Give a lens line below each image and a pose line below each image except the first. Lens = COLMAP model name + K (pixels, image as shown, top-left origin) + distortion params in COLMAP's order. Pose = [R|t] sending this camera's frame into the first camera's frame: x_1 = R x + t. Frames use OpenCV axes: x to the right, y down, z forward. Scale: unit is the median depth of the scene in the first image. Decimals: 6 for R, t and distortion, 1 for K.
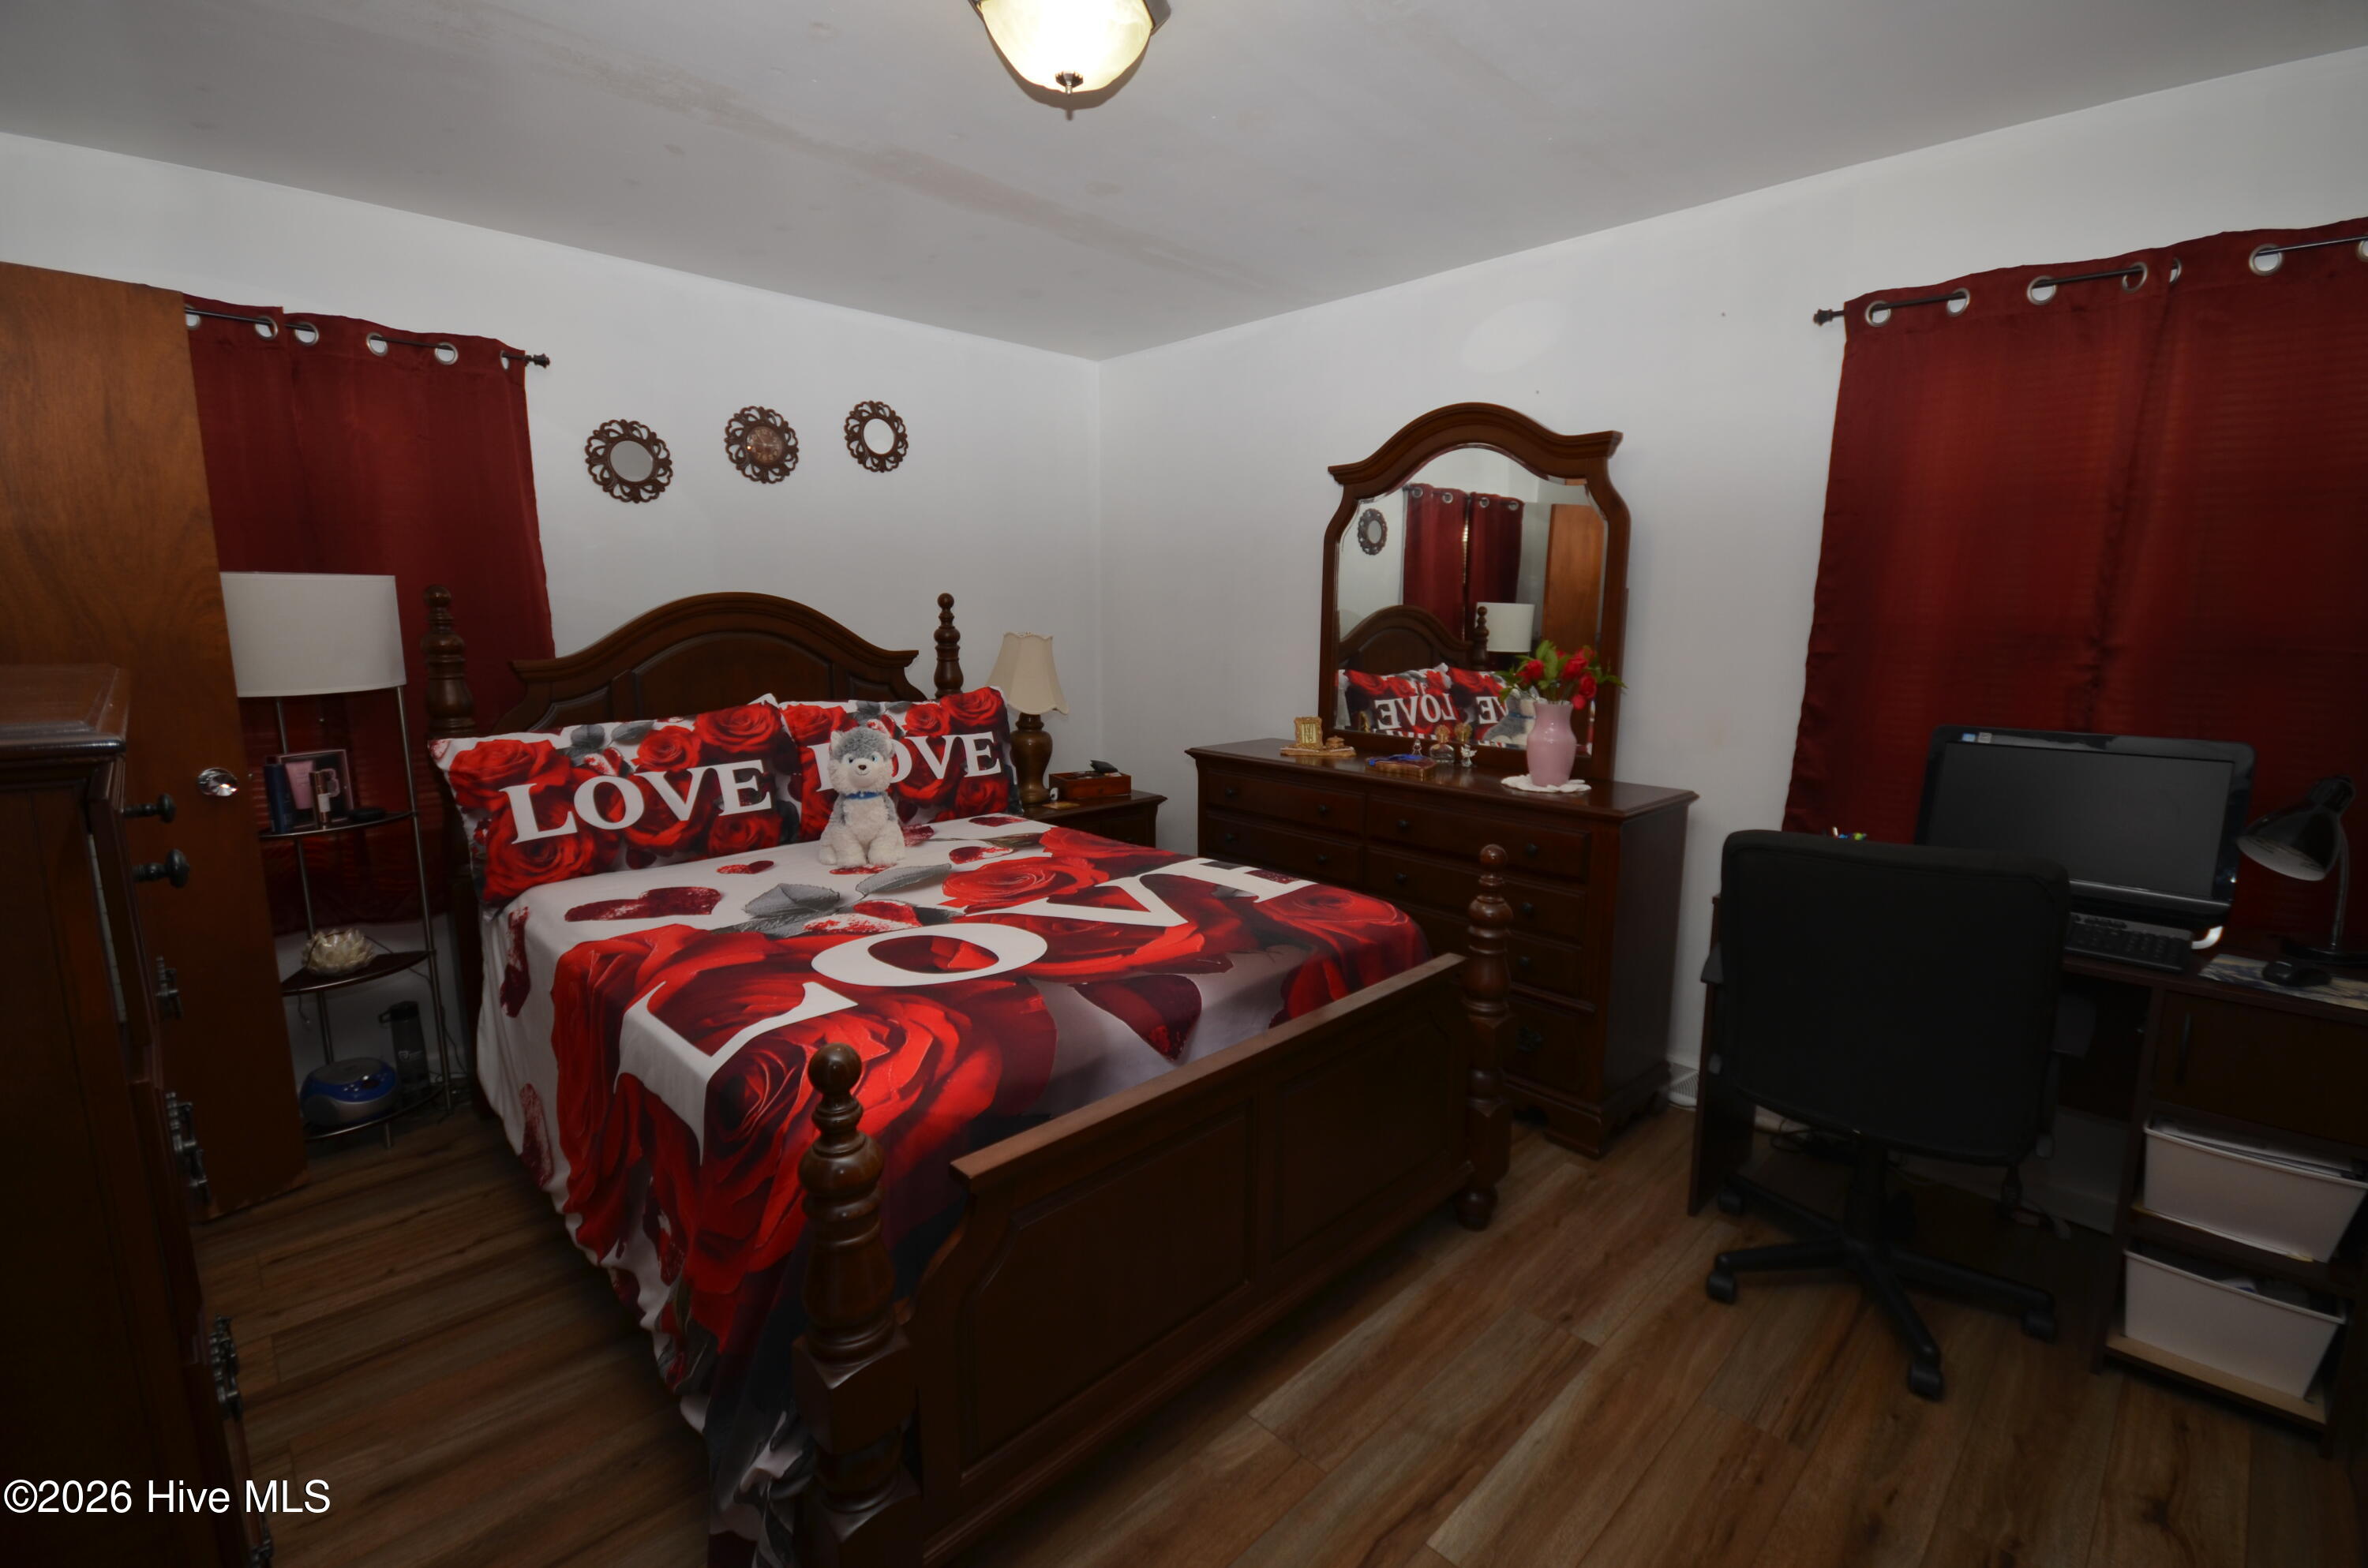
lens RADIAL K [[1035.1, 0, 1186.4], [0, 1035.1, 795.3], [0, 0, 1]] dist [0.004442, -0.009381]
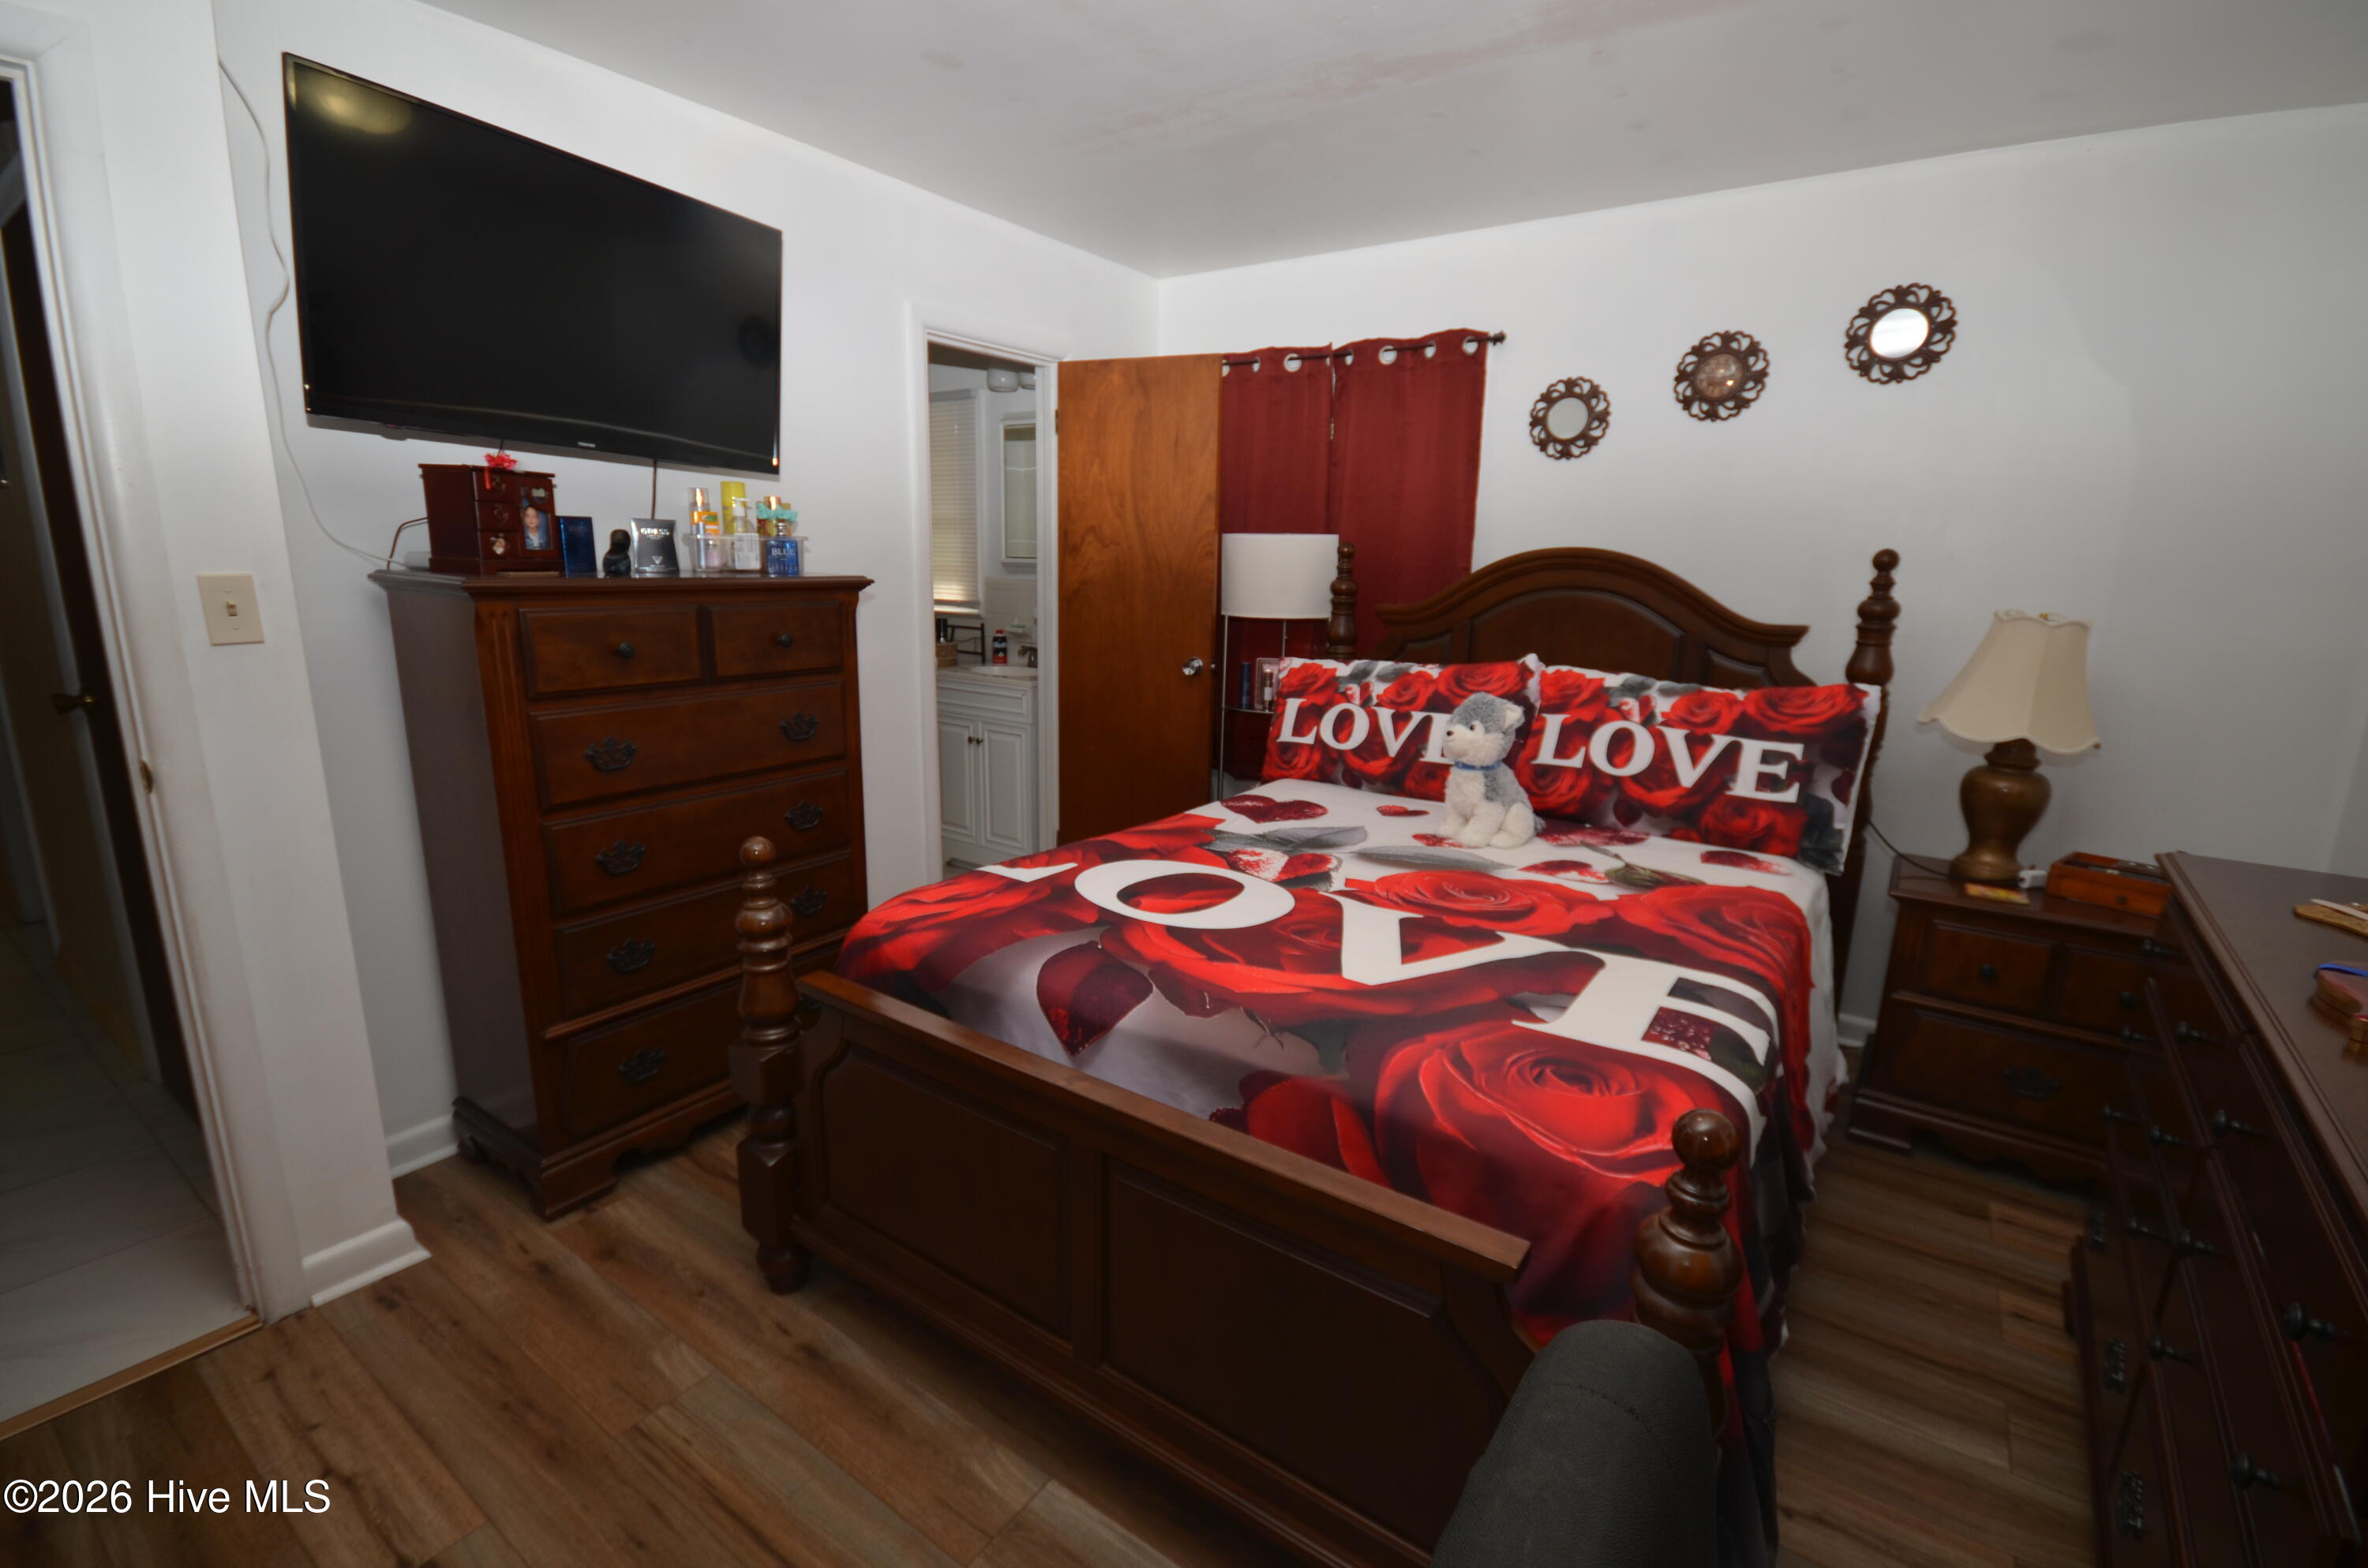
lens RADIAL K [[1035.1, 0, 1180.5], [0, 1035.1, 792.0], [0, 0, 1]] dist [0.004442, -0.009381]
pose [[0.175166, 0.219025, -0.959867, 0.585817], [-0.193595, 0.963569, 0.184541, -0.108079], [0.965318, 0.153500, 0.211187, 0.614232]]
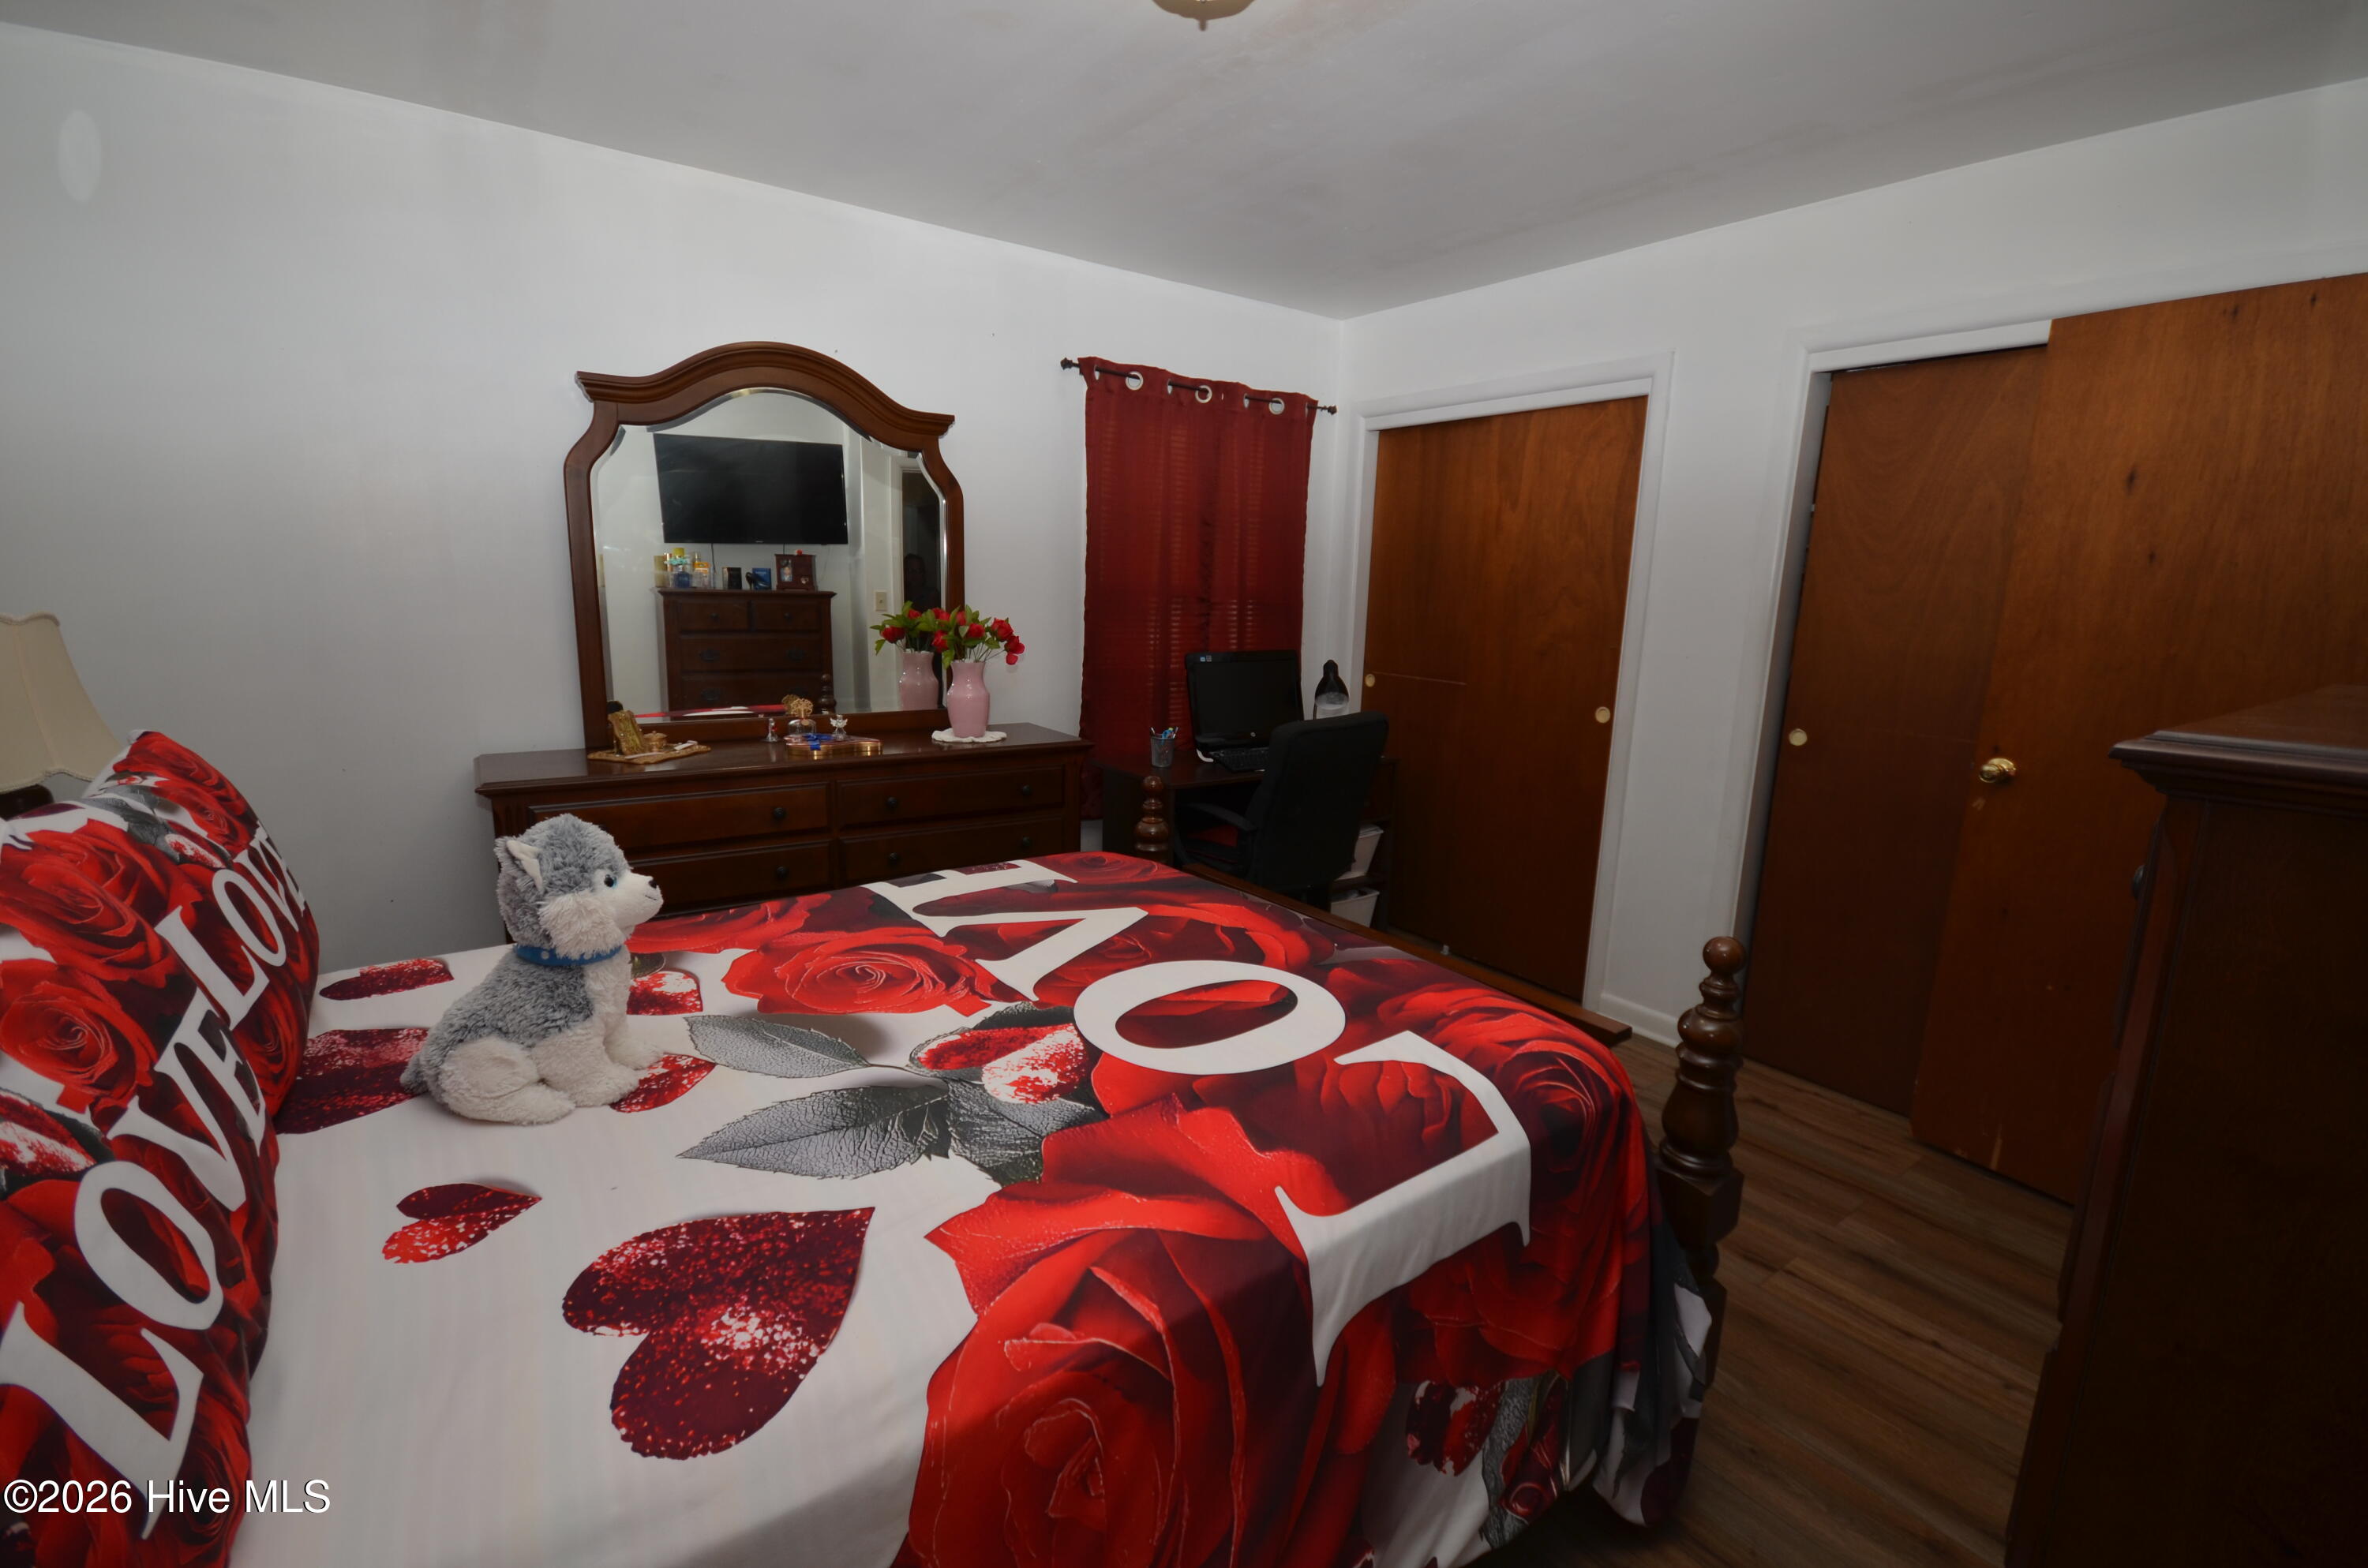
lens RADIAL K [[1035.1, 0, 1184.7], [0, 1035.1, 779.4], [0, 0, 1]] dist [0.004442, -0.009381]
pose [[0.144876, -0.189074, 0.971217, -0.814073], [0.146072, 0.974904, 0.168002, -0.135022], [-0.978608, 0.117528, 0.168859, 0.690520]]
